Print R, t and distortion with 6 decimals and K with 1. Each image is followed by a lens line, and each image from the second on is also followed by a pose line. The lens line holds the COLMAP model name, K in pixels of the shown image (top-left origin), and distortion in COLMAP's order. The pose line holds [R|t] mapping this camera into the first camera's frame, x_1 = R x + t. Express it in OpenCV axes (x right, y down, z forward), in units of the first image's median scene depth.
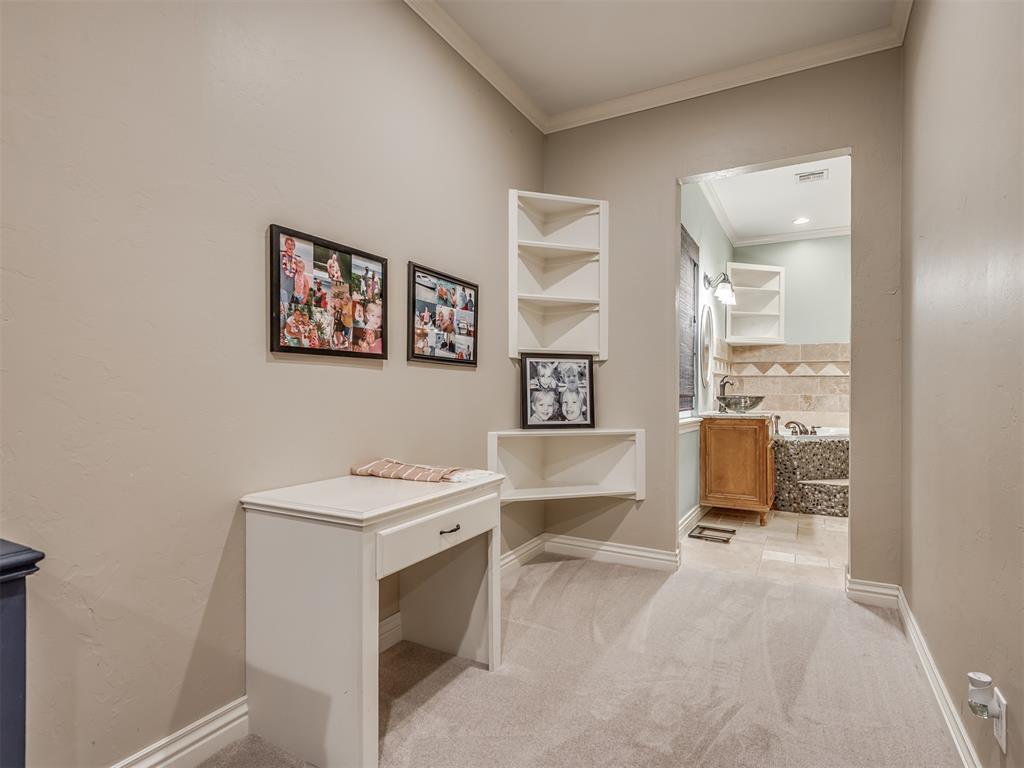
lens RADIAL K [[518.5, 0, 525.0], [0, 518.5, 386.5], [0, 0, 1]] dist [-0.003996, -0.001292]
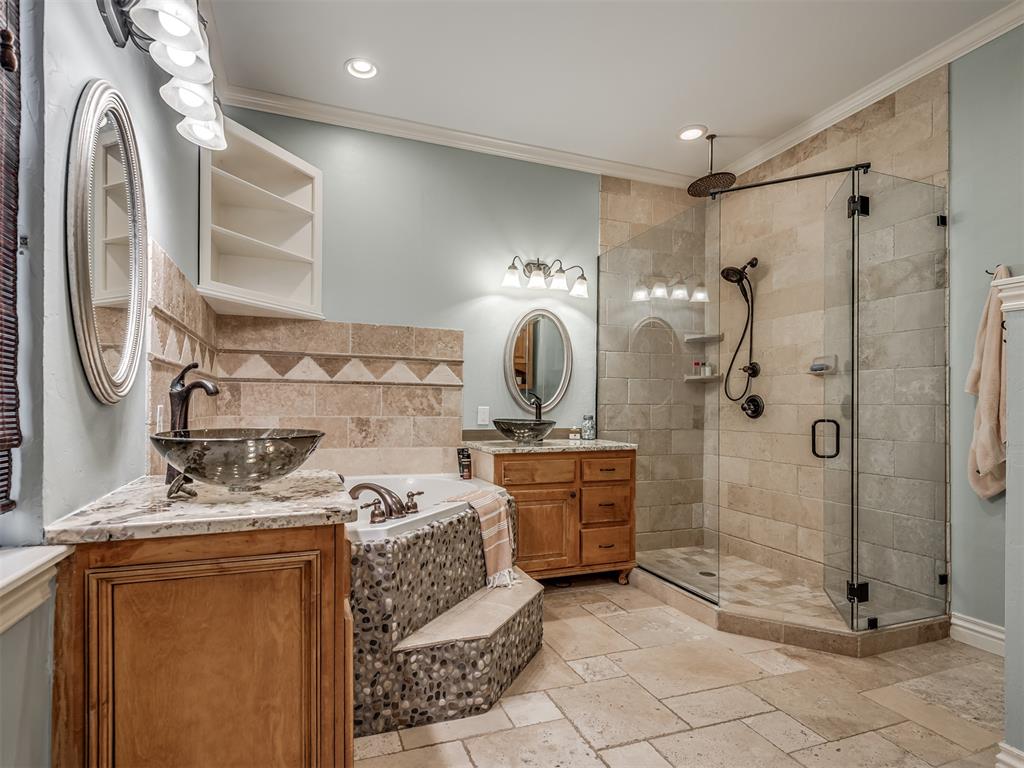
lens RADIAL K [[545.2, 0, 508.7], [0, 545.2, 408.8], [0, 0, 1]] dist [0.014345, -0.001094]
pose [[0.644235, -0.004026, 0.764817, 0.257713], [-0.006908, 0.999915, 0.011082, -0.000133], [-0.764796, -0.012423, 0.644153, 0.641139]]
